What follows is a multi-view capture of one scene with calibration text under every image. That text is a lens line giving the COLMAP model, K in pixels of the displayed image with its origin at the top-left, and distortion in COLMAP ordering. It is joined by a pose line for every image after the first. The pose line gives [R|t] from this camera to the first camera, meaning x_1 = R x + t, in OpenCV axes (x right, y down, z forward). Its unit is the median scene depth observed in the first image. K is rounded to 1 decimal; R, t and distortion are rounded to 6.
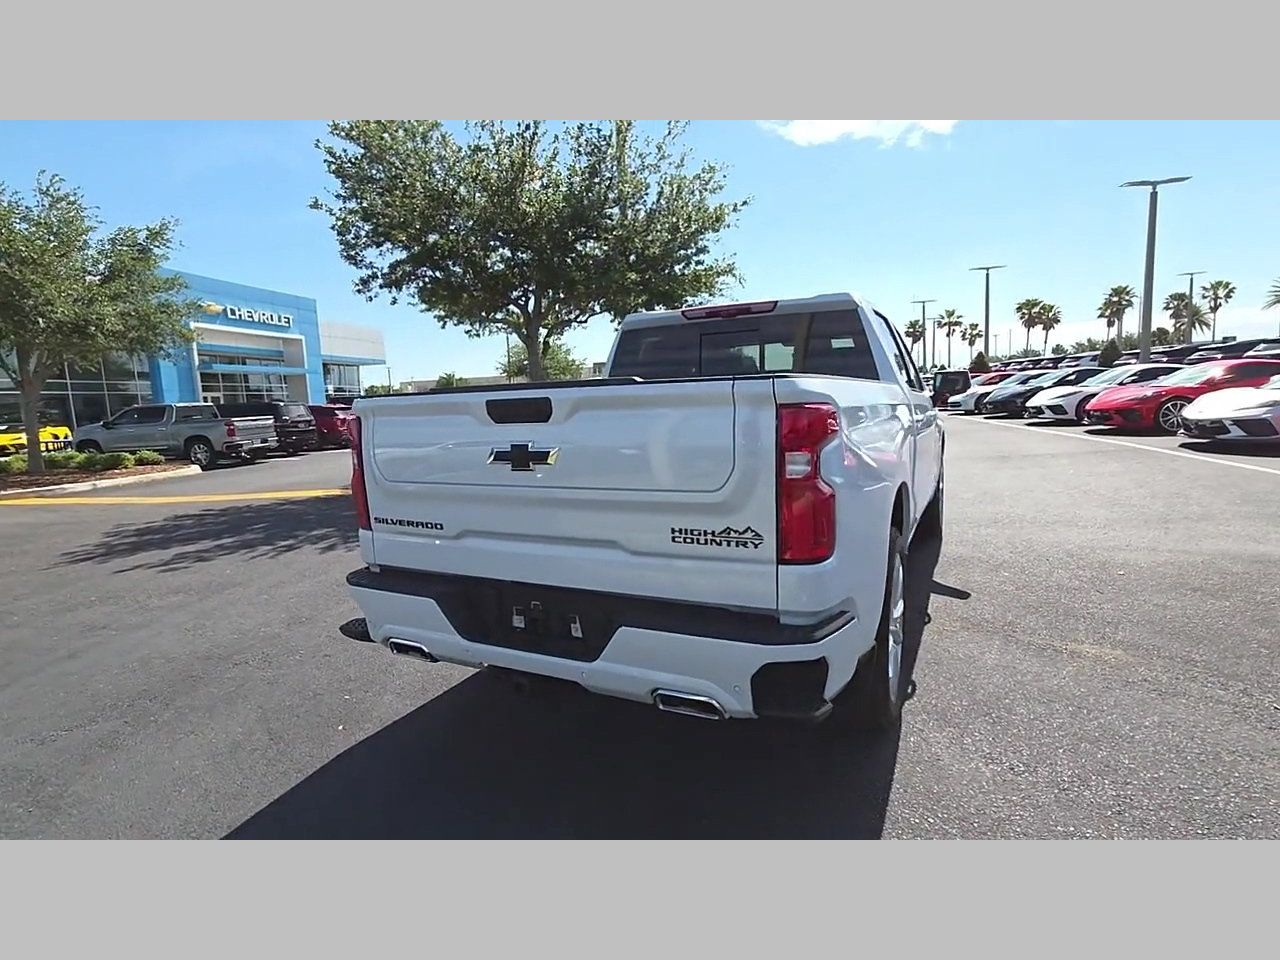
lens RADIAL K [[651.9, 0, 640.0], [0, 651.9, 480.0], [0, 0, 1]] dist [0.003371, 0.000700]
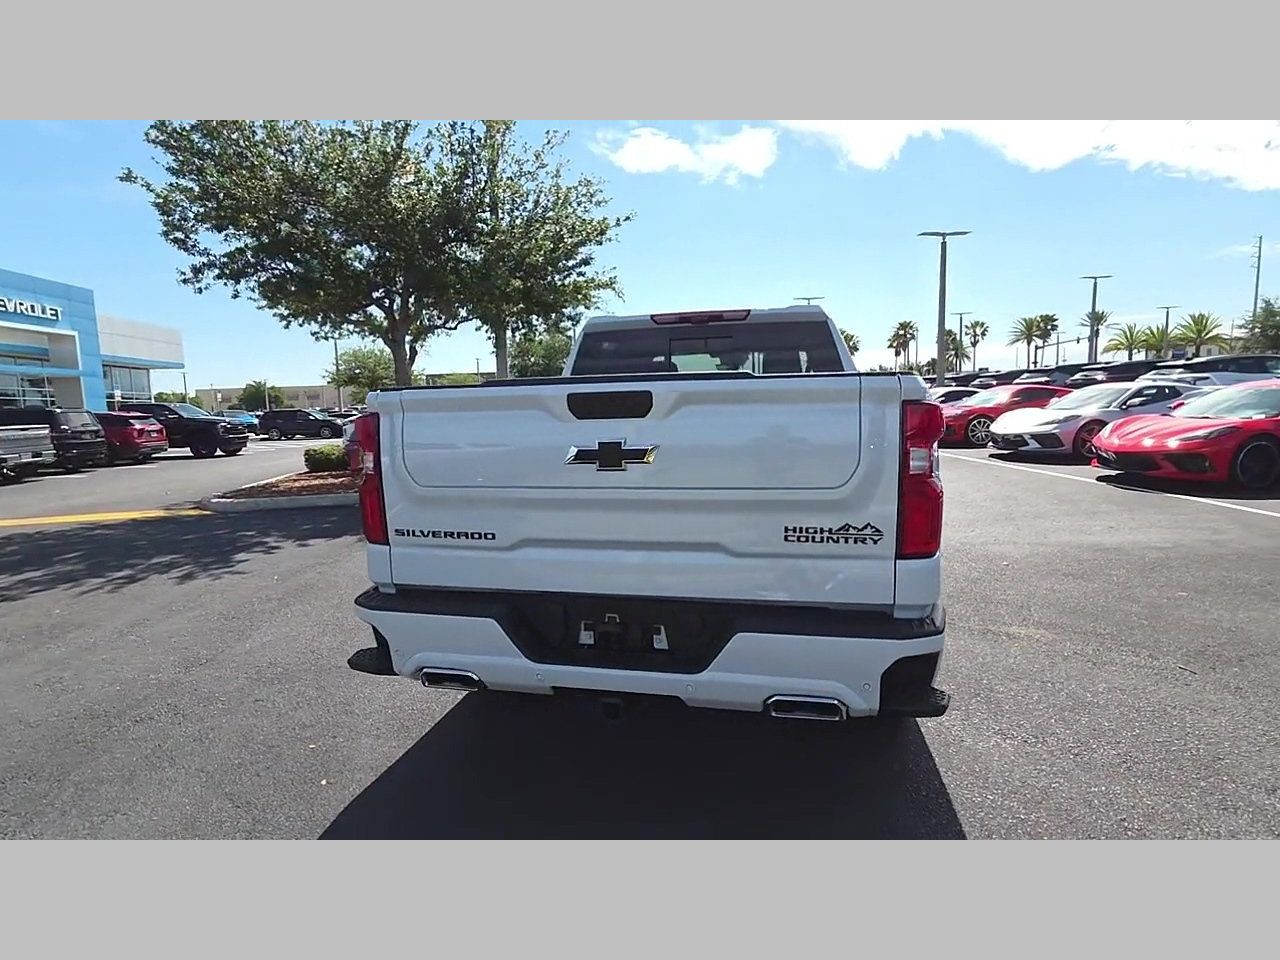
lens RADIAL K [[651.9, 0, 640.0], [0, 651.9, 480.0], [0, 0, 1]] dist [0.003371, 0.000700]
pose [[0.969555, -0.011062, 0.244622, -0.072047], [0.016586, 0.999652, -0.020532, 0.003620], [-0.244309, 0.023964, 0.969401, 0.019745]]
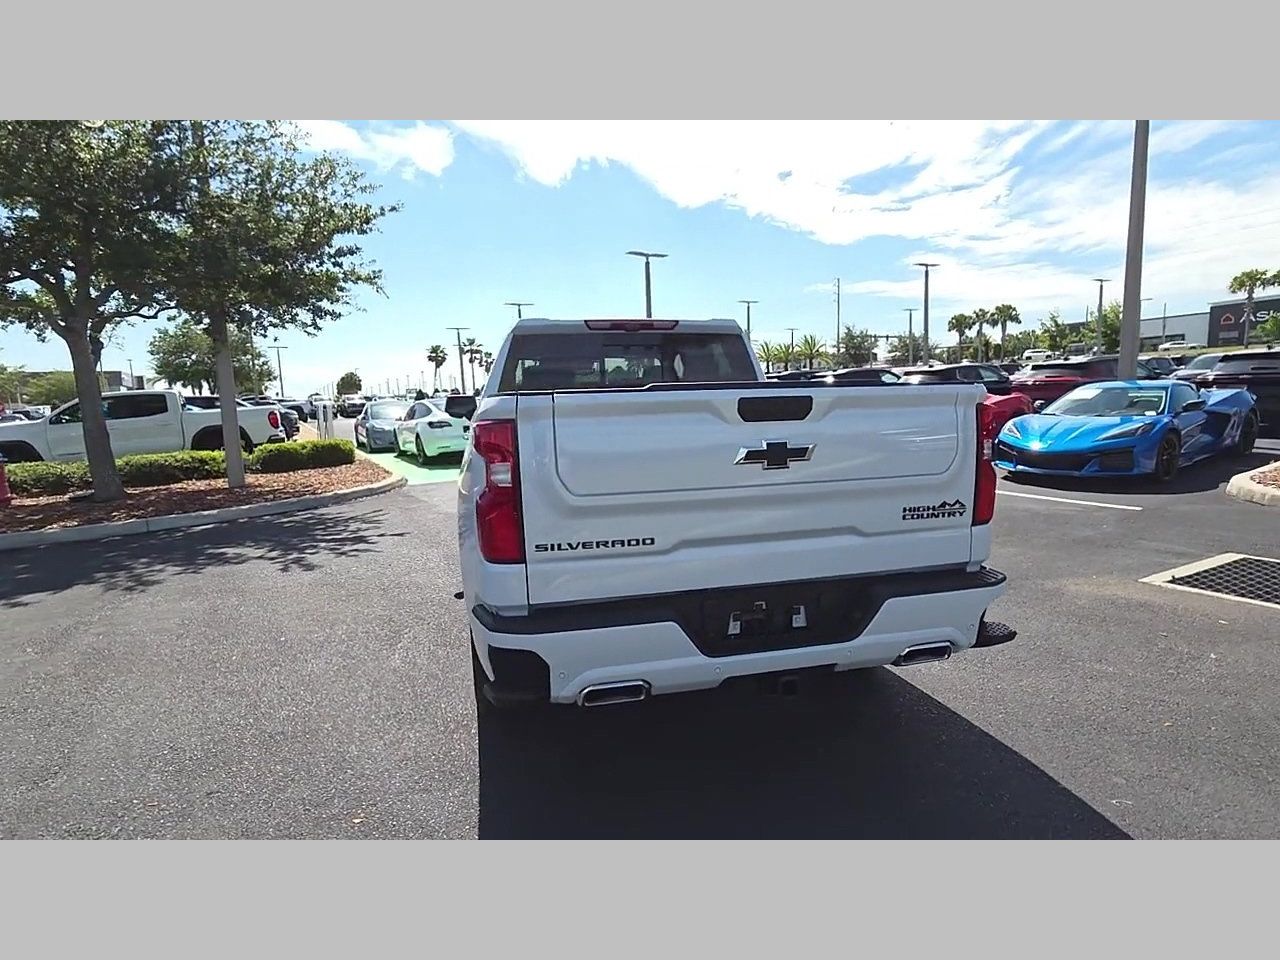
lens RADIAL K [[650.0, 0, 636.3], [0, 650.0, 481.4], [0, 0, 1]] dist [0.002999, 0.000376]
pose [[0.765141, -0.061510, 0.640918, -0.194025], [0.081279, 0.996690, -0.001379, -0.002138], [-0.638712, 0.053149, 0.767608, 0.073307]]
